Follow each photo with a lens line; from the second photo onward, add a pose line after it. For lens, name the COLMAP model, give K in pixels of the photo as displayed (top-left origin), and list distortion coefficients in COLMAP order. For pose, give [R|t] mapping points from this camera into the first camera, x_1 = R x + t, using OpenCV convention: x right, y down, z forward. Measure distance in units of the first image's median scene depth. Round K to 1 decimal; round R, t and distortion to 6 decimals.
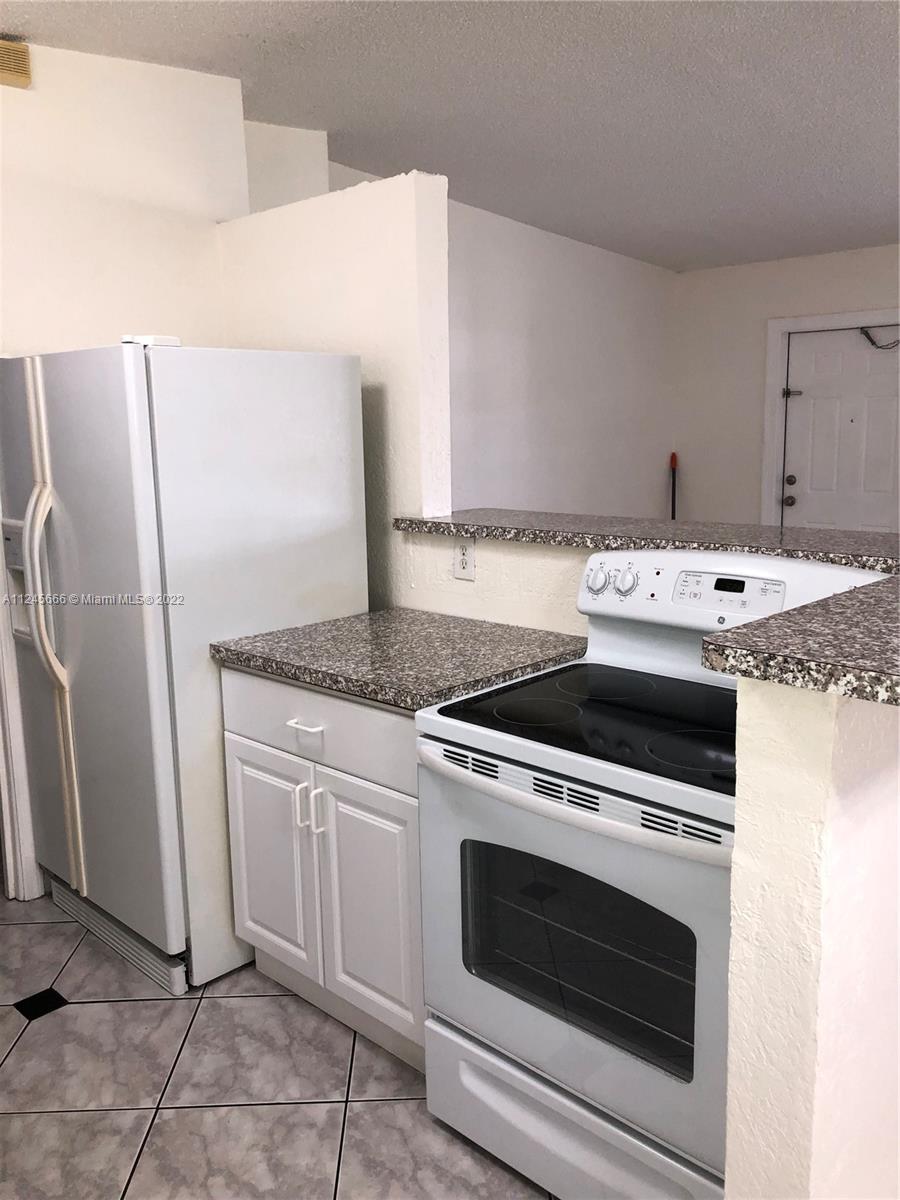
lens RADIAL K [[977.3, 0, 454.1], [0, 977.3, 601.6], [0, 0, 1]] dist [0.033146, -0.051948]
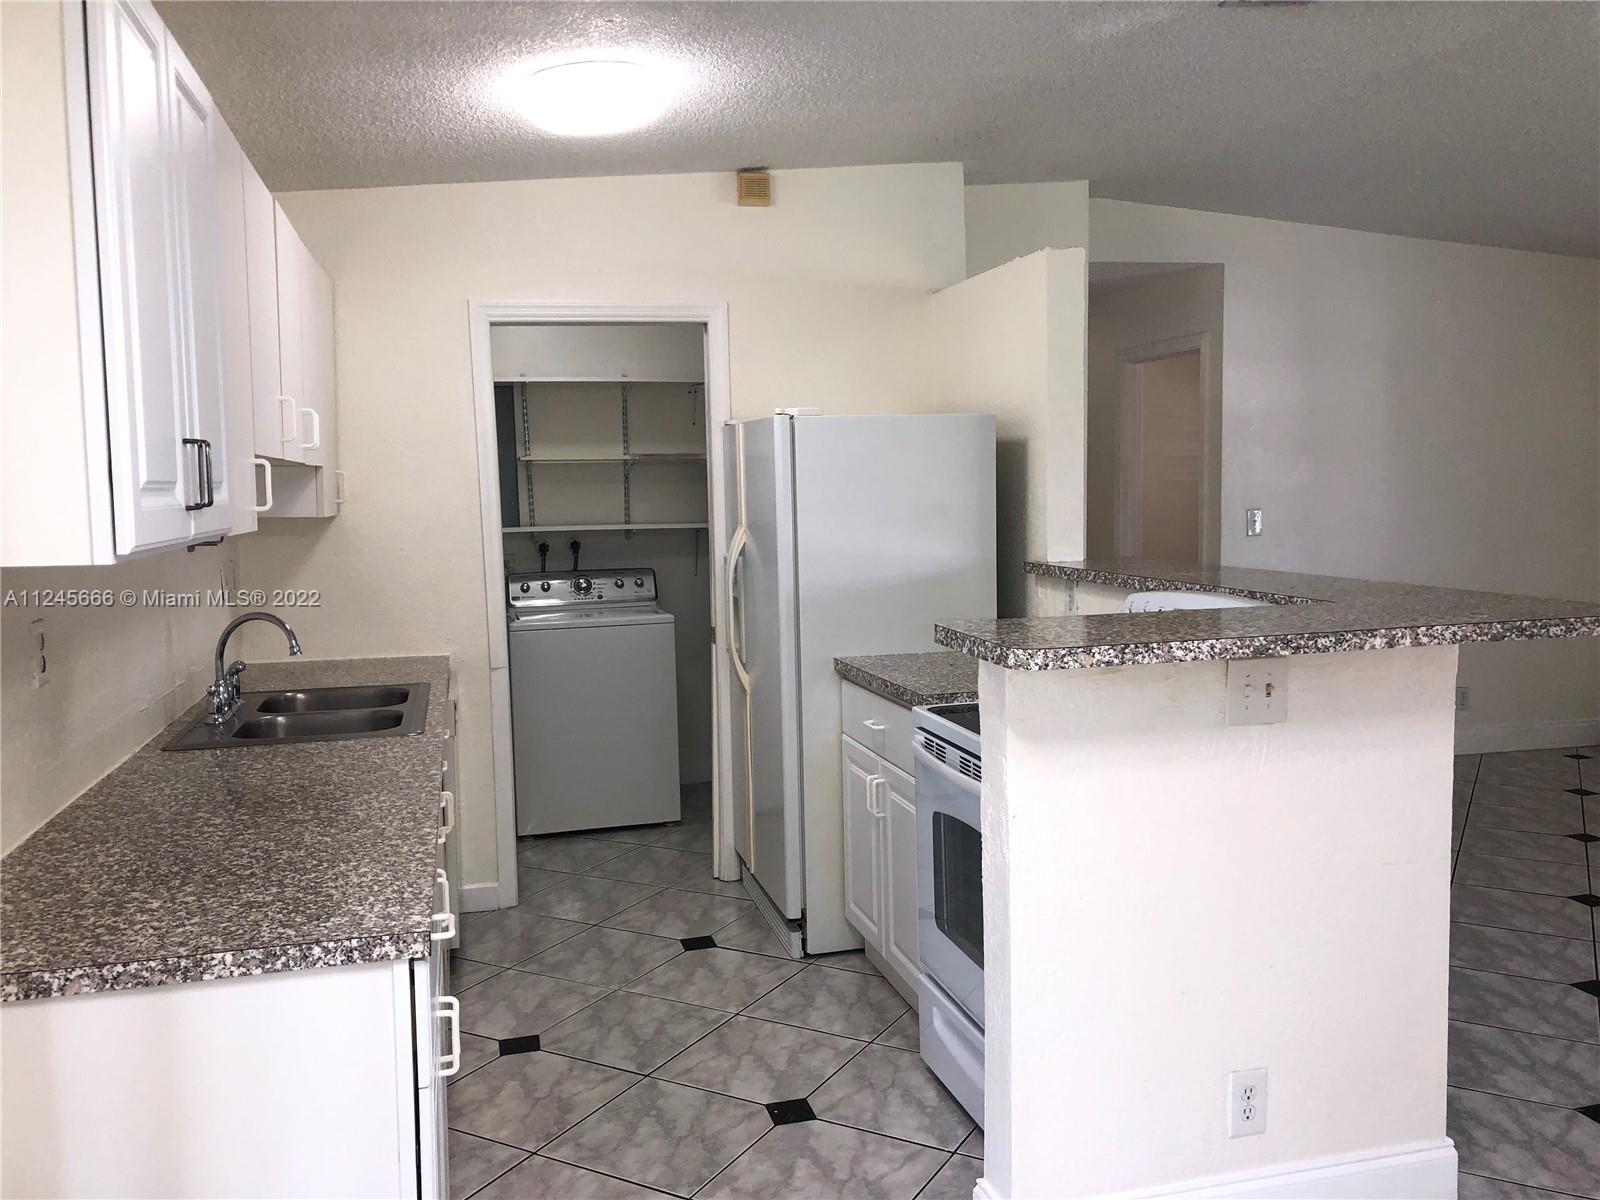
lens RADIAL K [[1303.0, 0, 794.5], [0, 1303.0, 596.8], [0, 0, 1]] dist [0.033146, -0.051948]
pose [[0.855709, 0.046414, -0.515371, 0.519853], [-0.087046, 0.994688, -0.054947, 0.060073], [0.510083, 0.091880, 0.855204, -0.385465]]
